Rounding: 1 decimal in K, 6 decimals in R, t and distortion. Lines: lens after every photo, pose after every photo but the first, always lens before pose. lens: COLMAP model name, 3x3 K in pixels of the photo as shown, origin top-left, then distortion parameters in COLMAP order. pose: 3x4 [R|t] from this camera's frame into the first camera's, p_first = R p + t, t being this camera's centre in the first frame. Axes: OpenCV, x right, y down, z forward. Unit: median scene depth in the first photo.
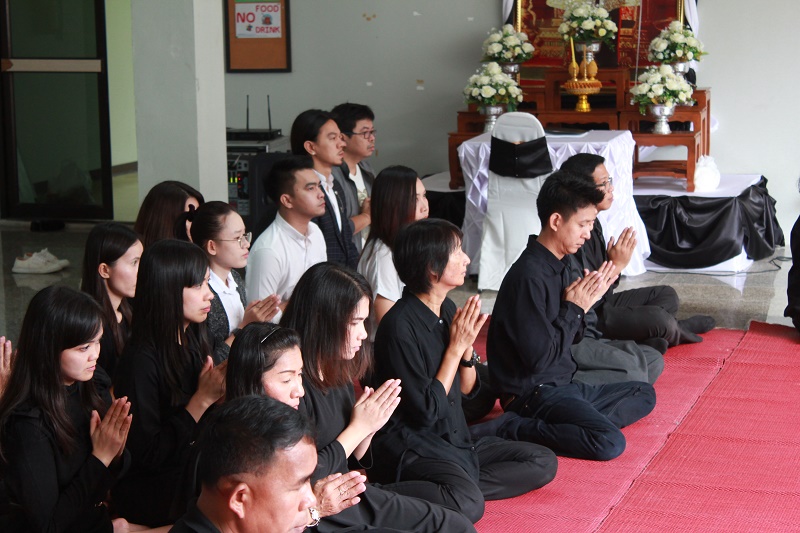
lens RADIAL K [[1927.1, 0, 400.0], [0, 1927.1, 266.5], [0, 0, 1]] dist [0.036418, 0.285073]
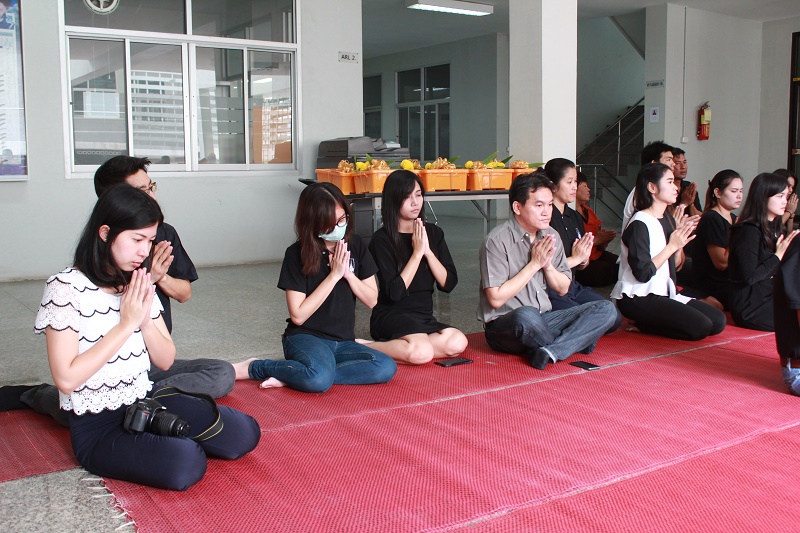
lens RADIAL K [[837.9, 0, 400.0], [0, 837.9, 266.5], [0, 0, 1]] dist [-0.083411, 0.032019]
pose [[0.788196, 0.078592, -0.610386, 0.027479], [-0.092390, 0.995683, 0.008897, 0.069674], [0.608450, 0.049381, 0.792054, -0.005403]]
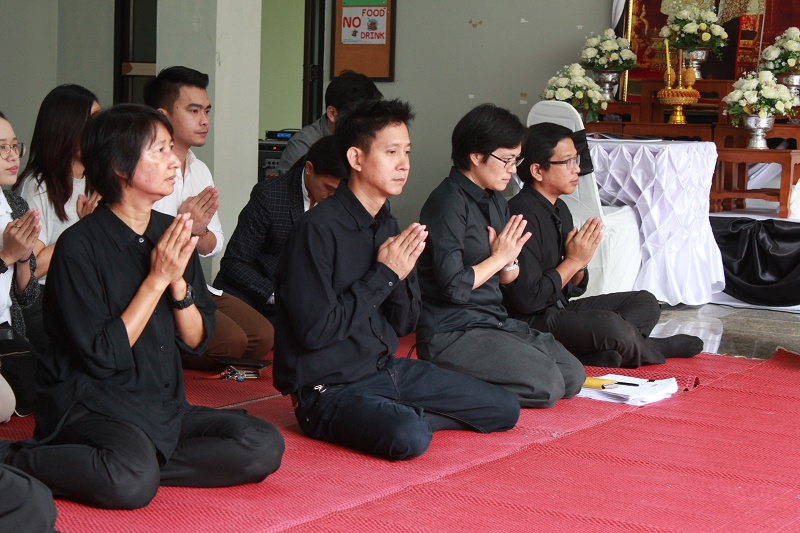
lens RADIAL K [[1755.5, 0, 400.0], [0, 1755.5, 266.5], [0, 0, 1]] dist [0.048312, -0.079359]
pose [[0.974725, 0.065964, -0.213450, 0.150991], [-0.079009, 0.995455, -0.053163, 0.037375], [0.208973, 0.068684, 0.975506, 0.201913]]
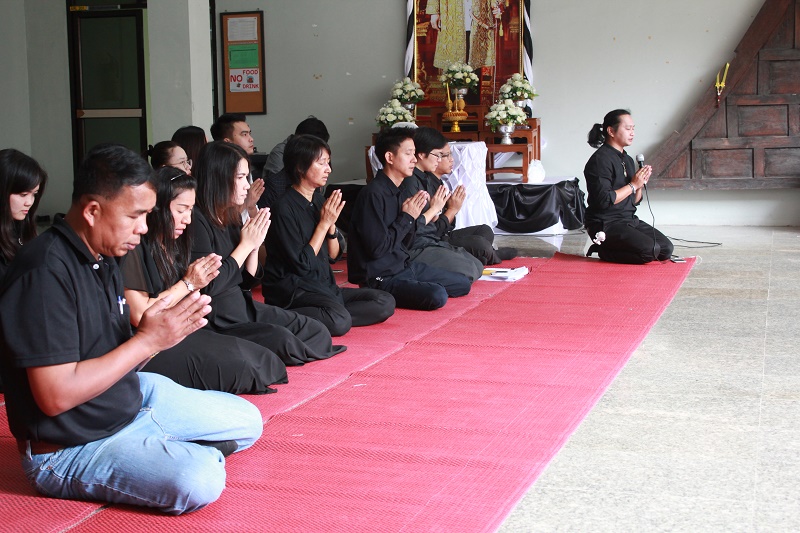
lens RADIAL K [[1258.0, 0, 409.3], [0, 1258.0, 281.4], [0, 0, 1]] dist [-0.018577, 0.008649]
pose [[0.999854, -0.002377, 0.016917, 0.043106], [0.002833, 0.999632, -0.026984, 0.063597], [-0.016847, 0.027028, 0.999493, 0.024257]]
